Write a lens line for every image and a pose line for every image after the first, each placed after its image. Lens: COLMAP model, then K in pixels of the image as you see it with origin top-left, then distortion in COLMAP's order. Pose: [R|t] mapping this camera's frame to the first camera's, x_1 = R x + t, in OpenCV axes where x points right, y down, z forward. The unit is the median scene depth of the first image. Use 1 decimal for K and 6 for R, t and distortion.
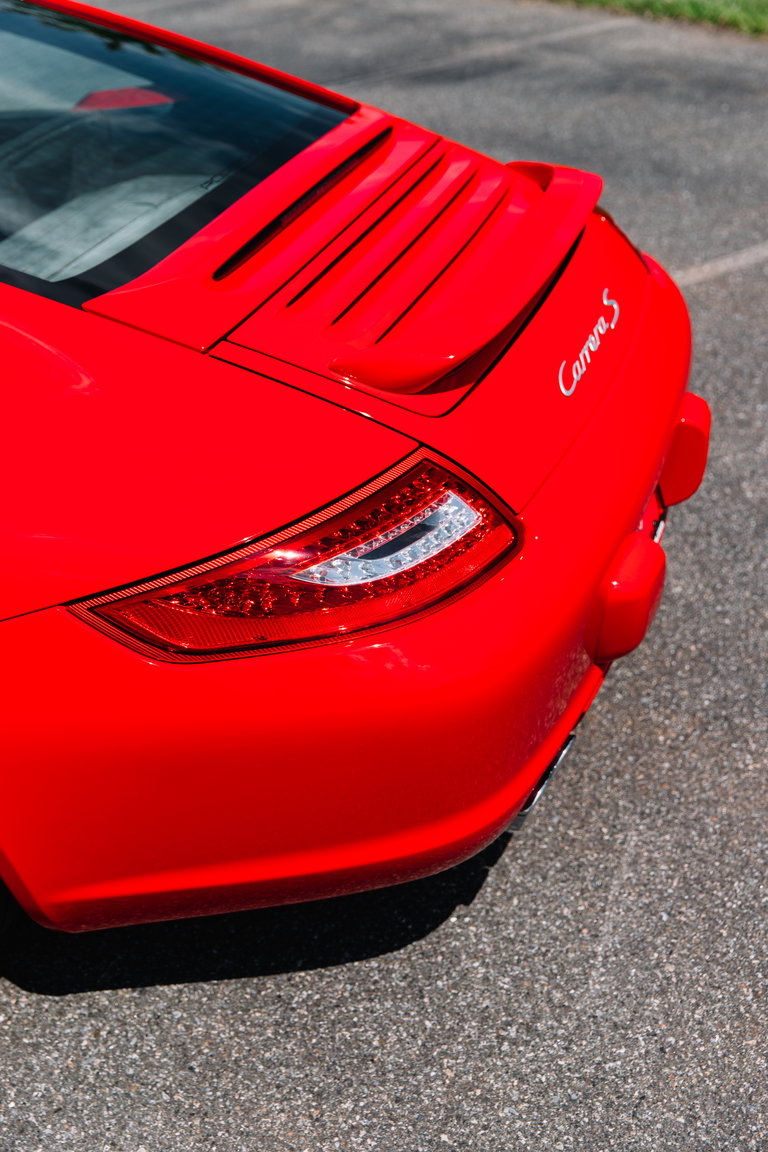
lens RADIAL K [[1499.6, 0, 384.0], [0, 1499.6, 576.0], [0, 0, 1]] dist [0.000480, -0.000887]
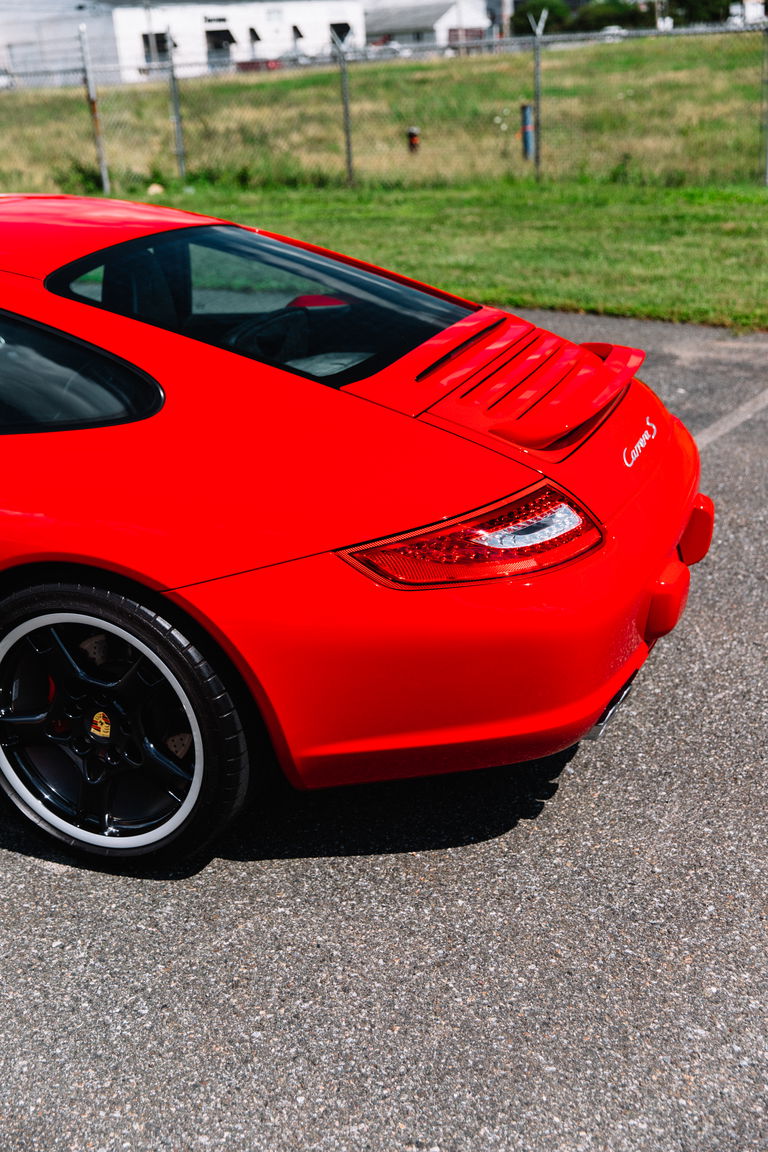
lens RADIAL K [[1327.9, 0, 384.0], [0, 1327.9, 576.0], [0, 0, 1]] dist [-0.016924, -0.023293]
pose [[0.999232, 0.038113, -0.009136, -0.115870], [-0.039116, 0.984336, -0.171910, 0.238213], [0.002441, 0.172136, 0.985070, -0.352062]]
